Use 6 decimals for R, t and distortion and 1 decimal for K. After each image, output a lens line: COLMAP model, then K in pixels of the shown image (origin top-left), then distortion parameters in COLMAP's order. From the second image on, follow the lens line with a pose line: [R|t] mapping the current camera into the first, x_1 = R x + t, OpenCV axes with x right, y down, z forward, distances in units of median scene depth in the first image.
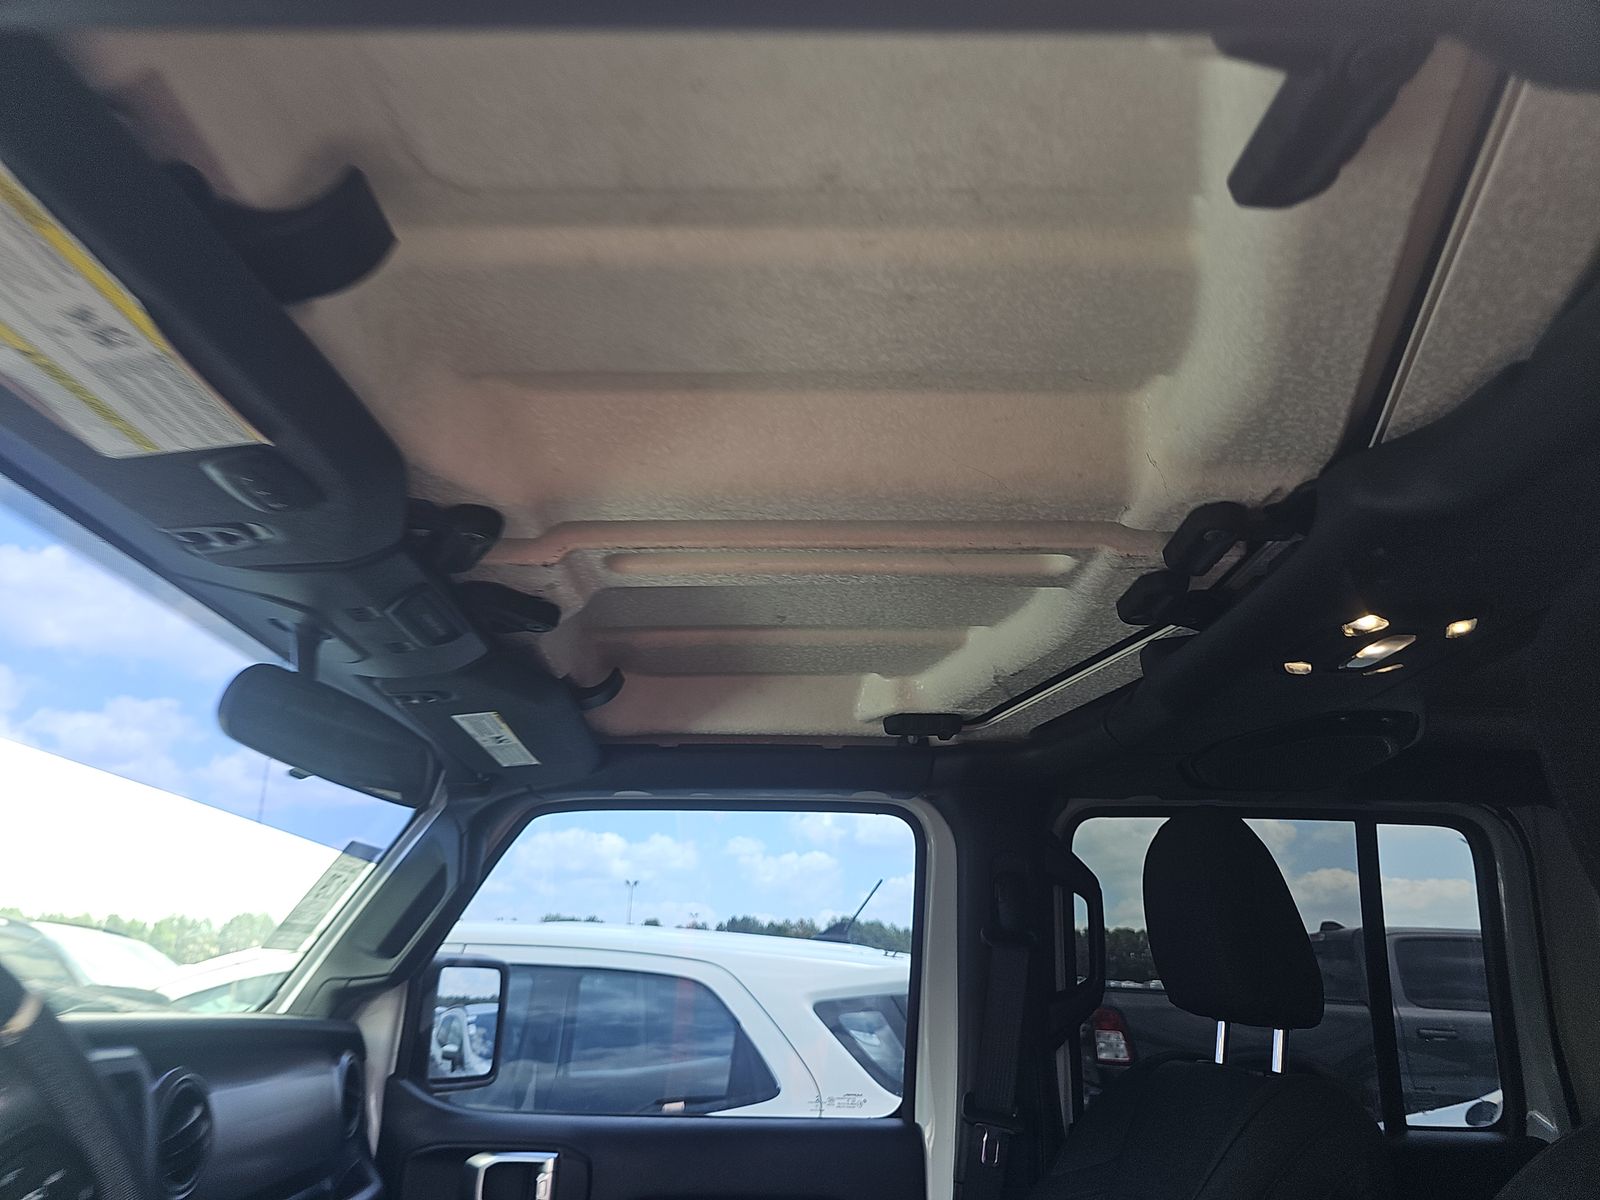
lens RADIAL K [[1054.3, 0, 790.7], [0, 1054.3, 609.0], [0, 0, 1]] dist [0.034114, -0.027569]
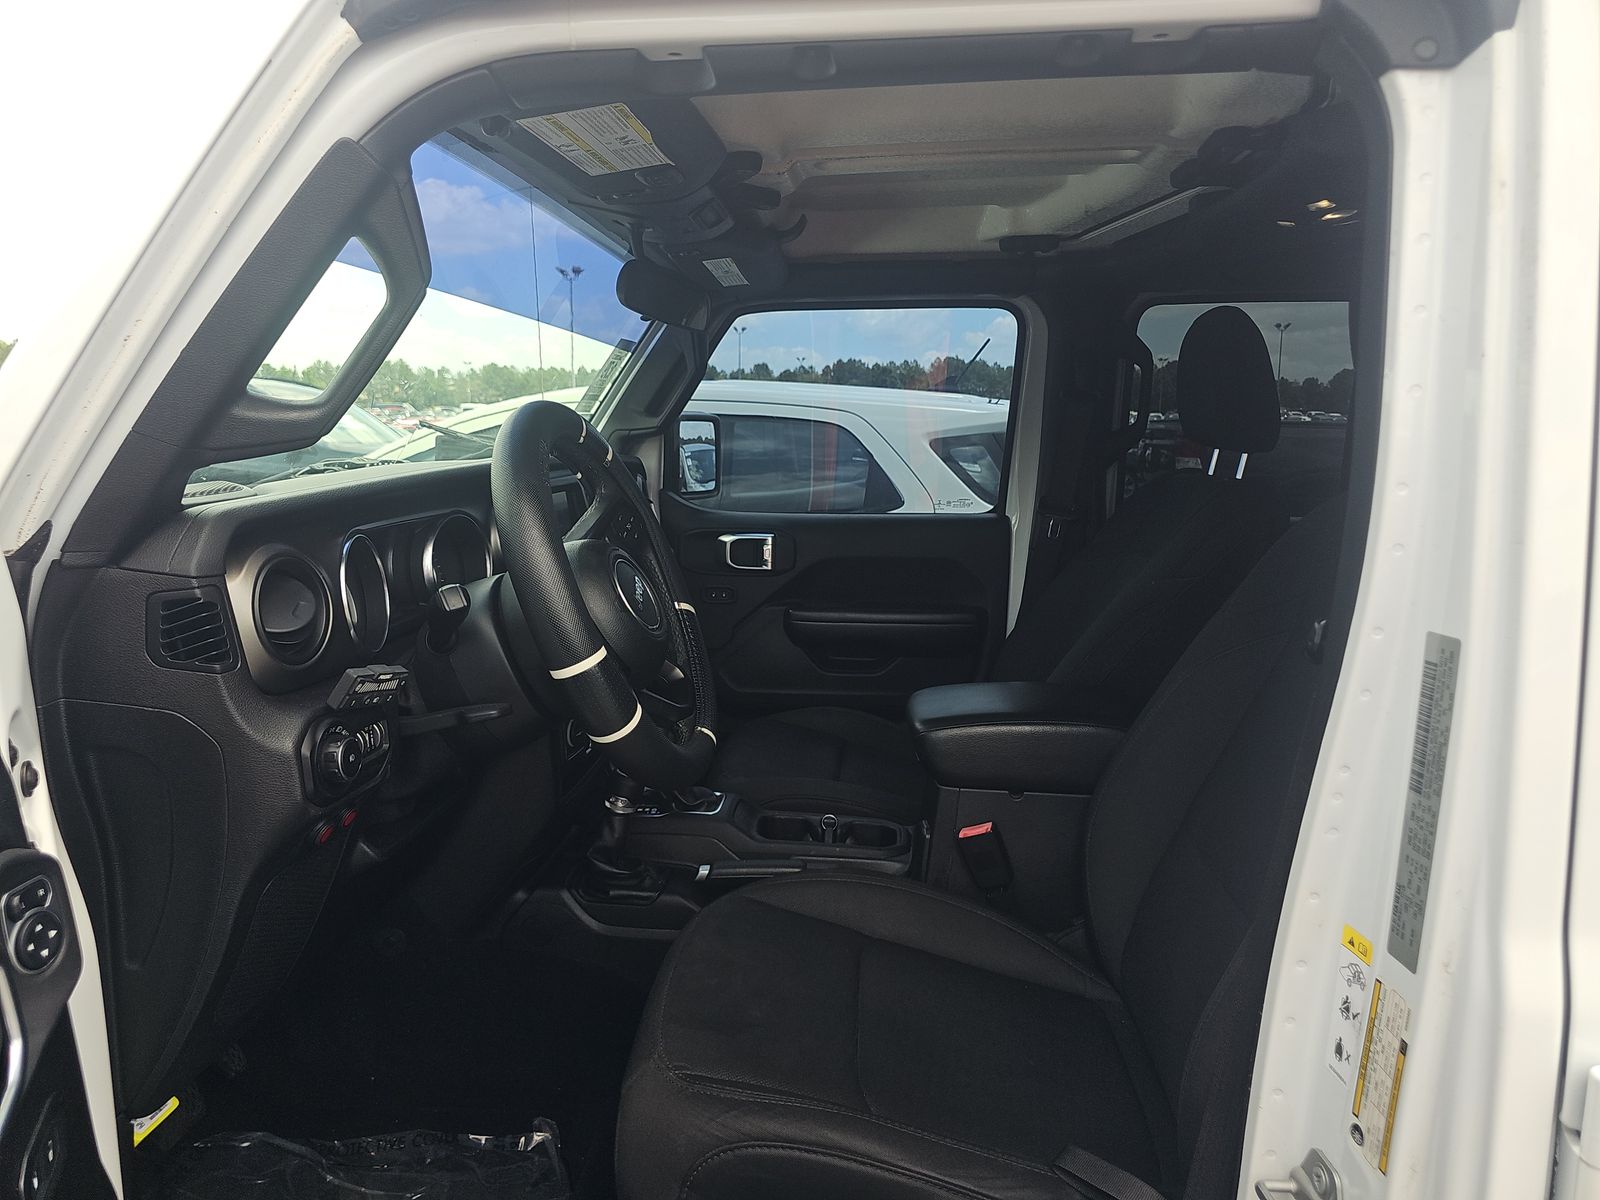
lens RADIAL K [[1054.3, 0, 790.7], [0, 1054.3, 609.0], [0, 0, 1]] dist [0.034114, -0.027569]
pose [[0.995362, 0.002663, -0.096160, -0.042890], [0.045160, 0.869685, 0.491537, -0.154088], [0.084937, -0.493600, 0.865532, -0.395590]]
